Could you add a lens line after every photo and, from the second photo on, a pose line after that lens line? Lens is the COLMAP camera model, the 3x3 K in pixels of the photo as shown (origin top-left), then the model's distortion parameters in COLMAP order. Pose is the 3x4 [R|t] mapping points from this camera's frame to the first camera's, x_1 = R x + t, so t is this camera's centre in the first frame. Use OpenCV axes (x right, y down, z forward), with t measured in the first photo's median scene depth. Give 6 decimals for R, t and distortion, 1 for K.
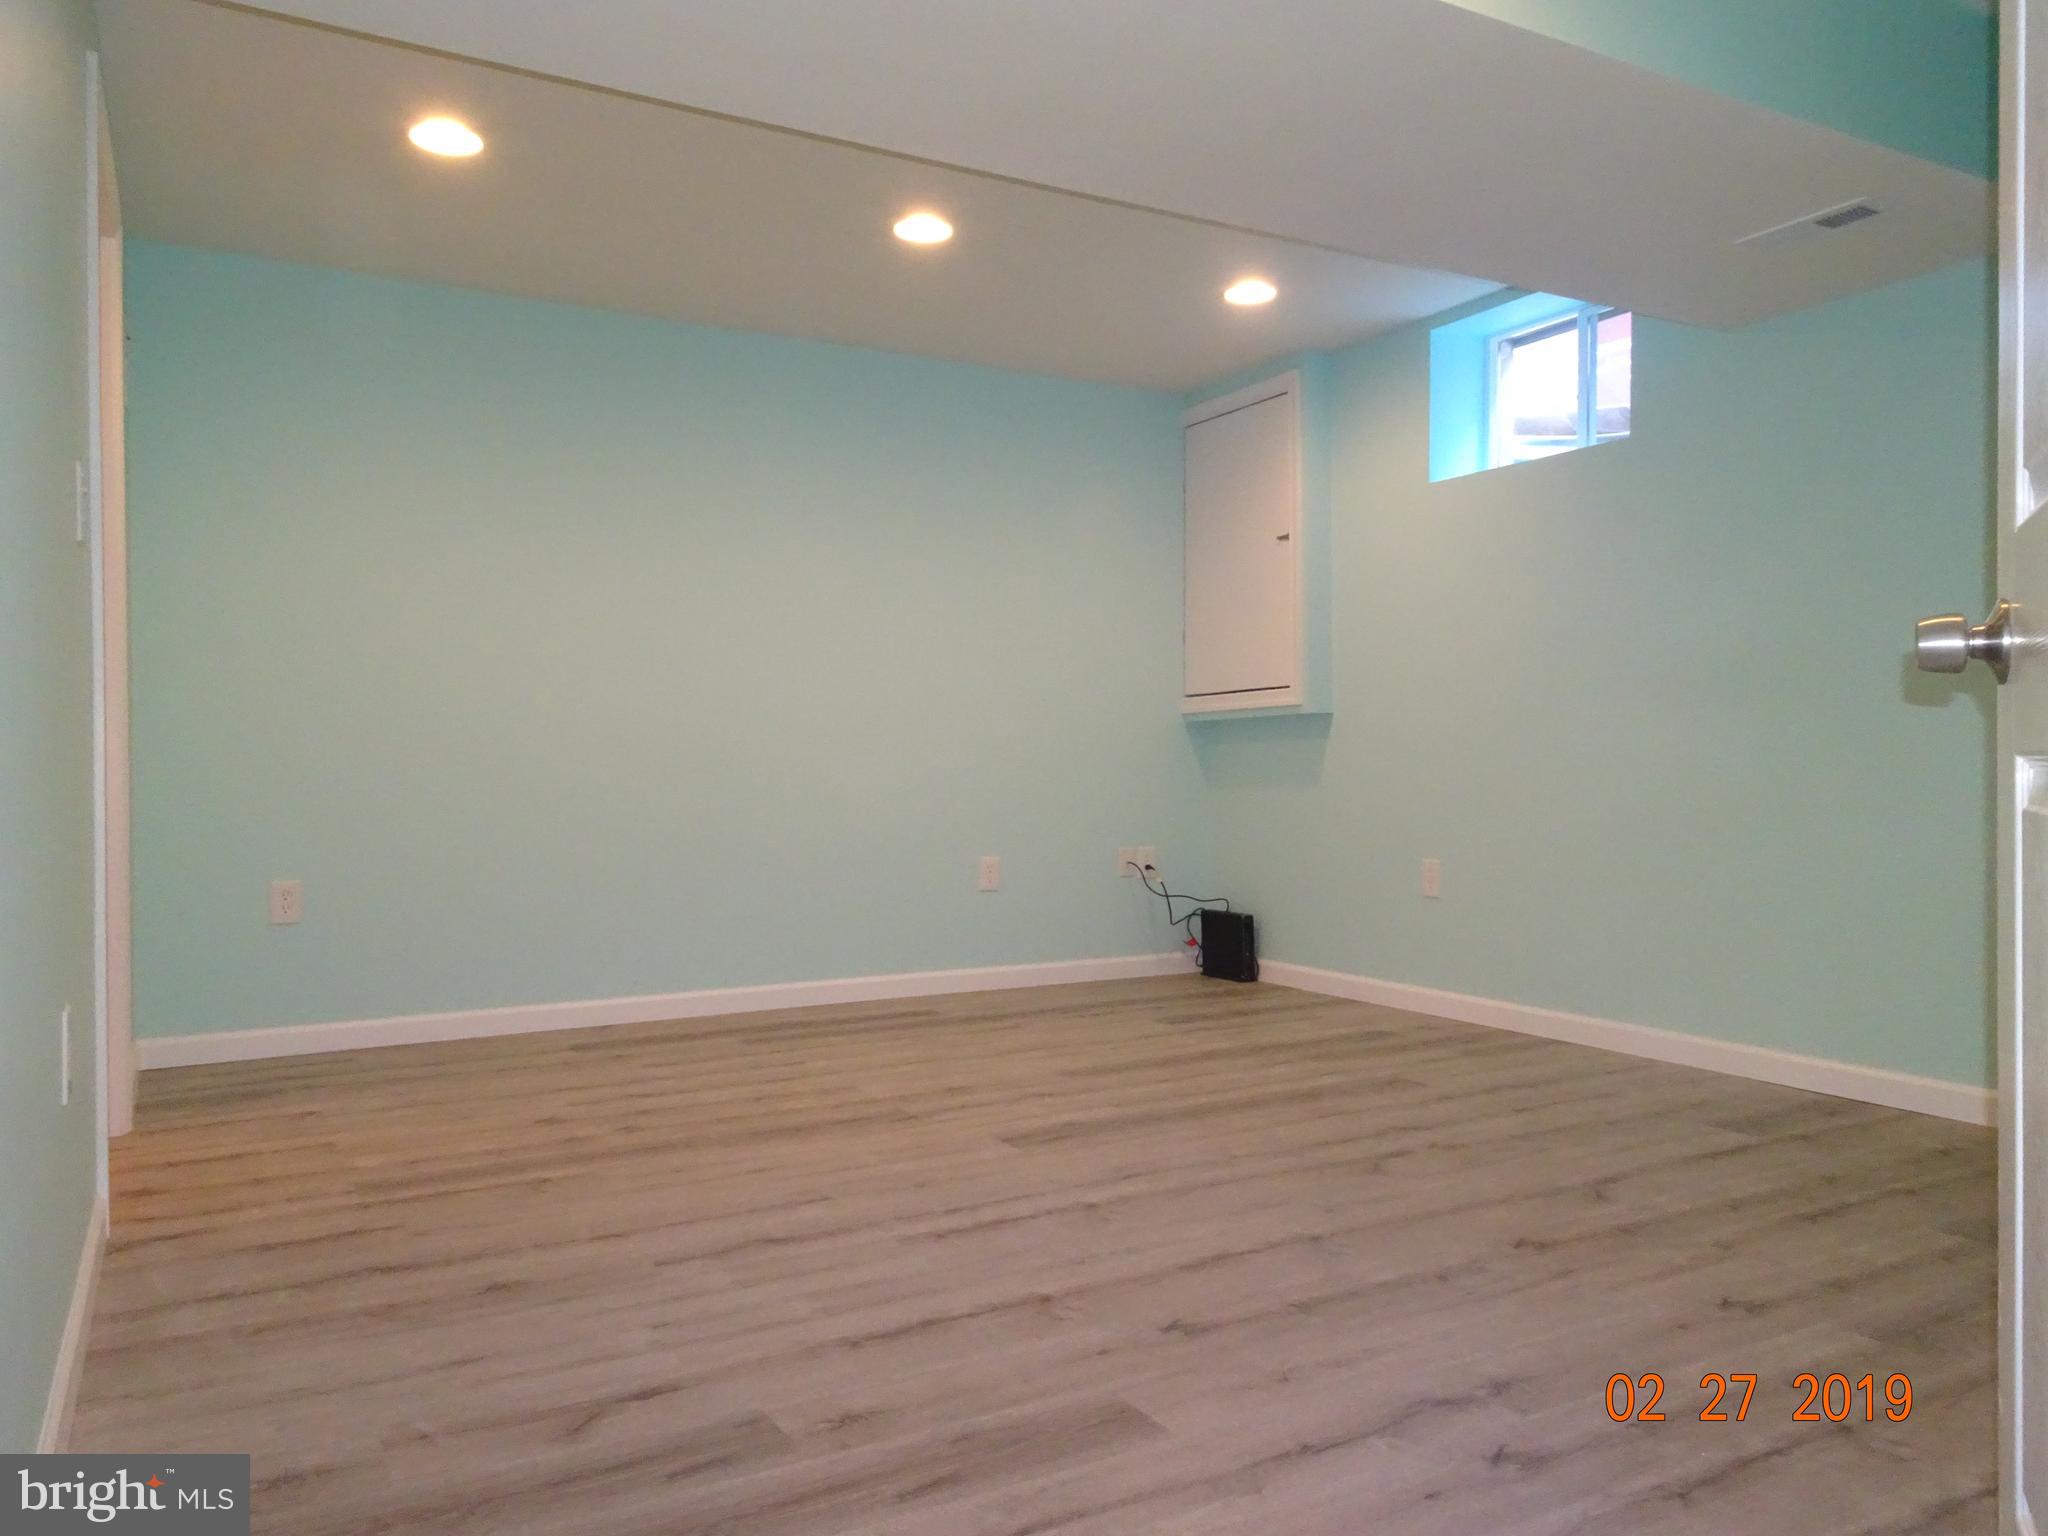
lens RADIAL K [[1464.9, 0, 1023.5], [0, 1464.9, 768.4], [0, 0, 1]] dist [0.010953, 0.005503]
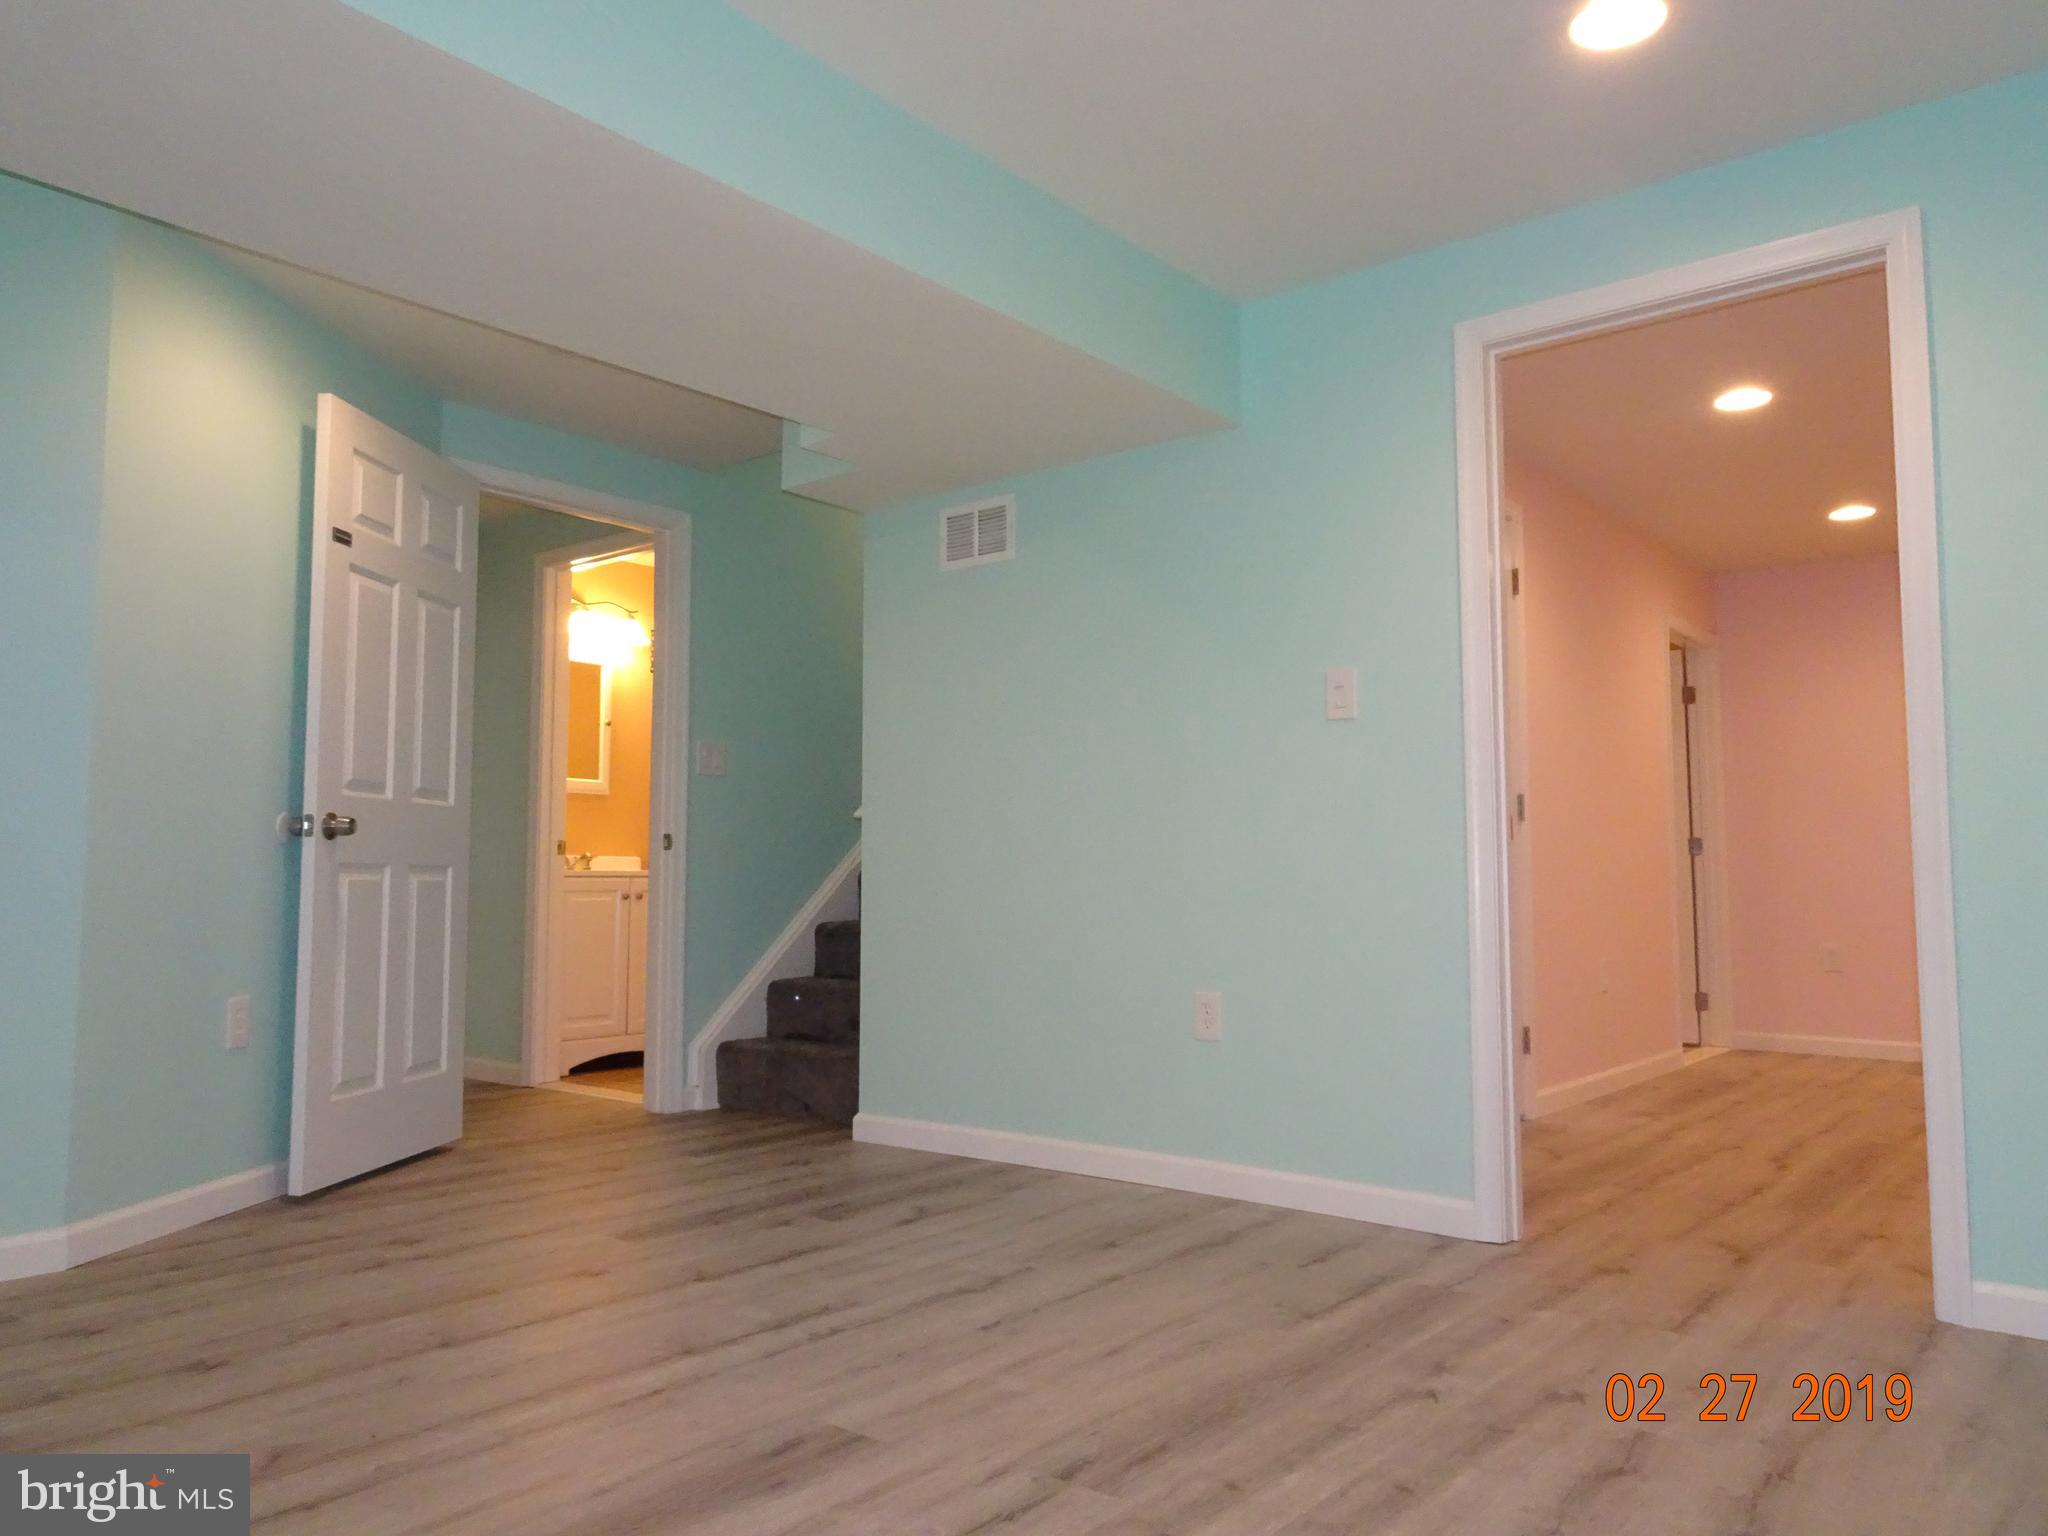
lens RADIAL K [[1464.9, 0, 1024.0], [0, 1464.9, 766.4], [0, 0, 1]] dist [0.010953, 0.005503]
pose [[-0.931669, -0.026914, -0.362310, 0.193693], [-0.001233, 0.997481, -0.070926, 0.004518], [0.363306, -0.065633, -0.929355, 1.964363]]
